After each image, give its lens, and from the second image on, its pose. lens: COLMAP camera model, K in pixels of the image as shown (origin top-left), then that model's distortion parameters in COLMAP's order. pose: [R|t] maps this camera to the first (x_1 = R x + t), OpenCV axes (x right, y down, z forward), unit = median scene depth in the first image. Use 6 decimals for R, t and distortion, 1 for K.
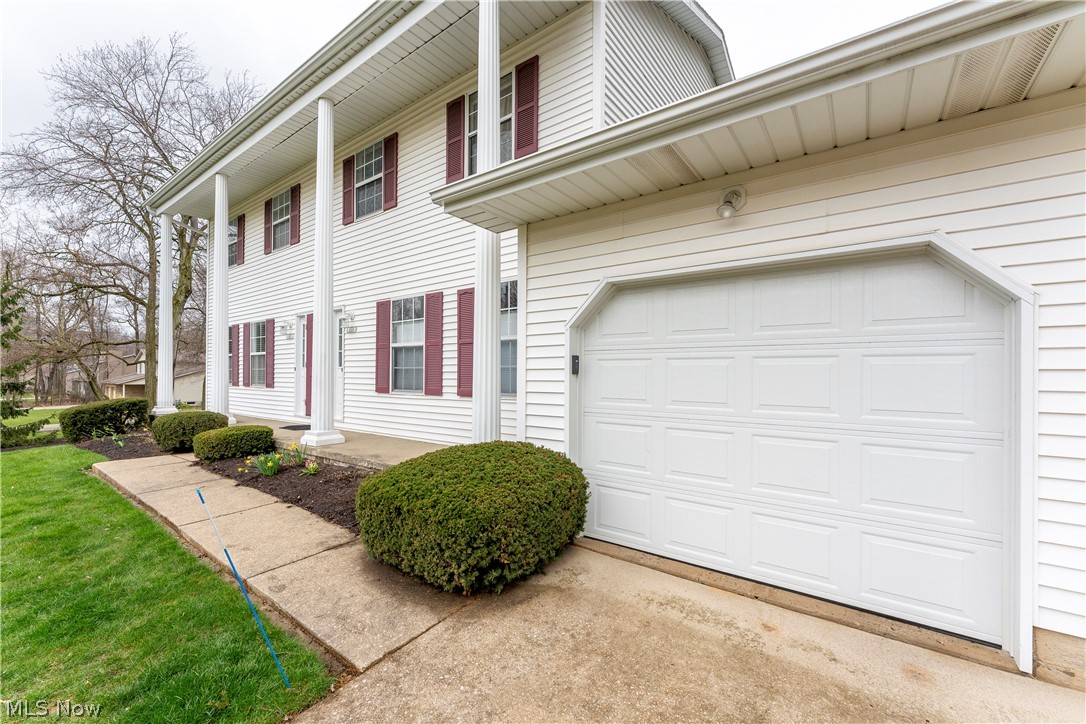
lens RADIAL K [[440.2, 0, 540.3], [0, 440.2, 366.6], [0, 0, 1]] dist [-0.000142, -0.000033]
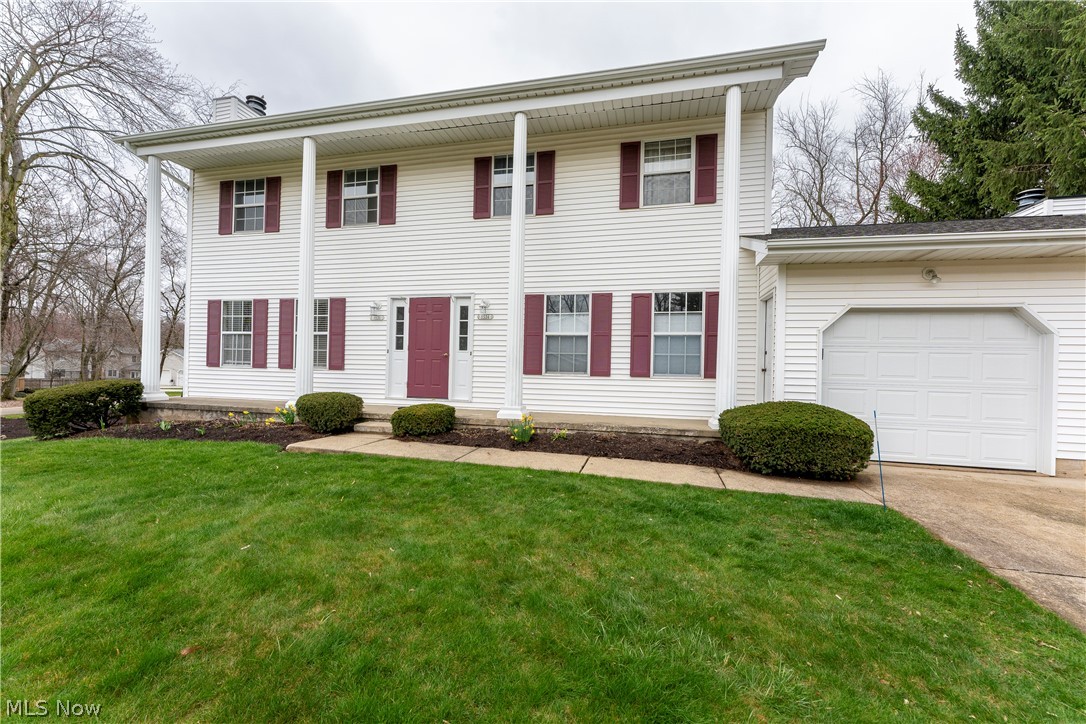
lens RADIAL K [[446.8, 0, 543.0], [0, 446.8, 362.0], [0, 0, 1]] dist [0.000170, 0.000045]
pose [[0.922857, 0.021773, 0.384526, -0.877837], [-0.024506, 0.999697, 0.002208, 0.026983], [-0.384362, -0.011461, 0.923111, -0.089719]]
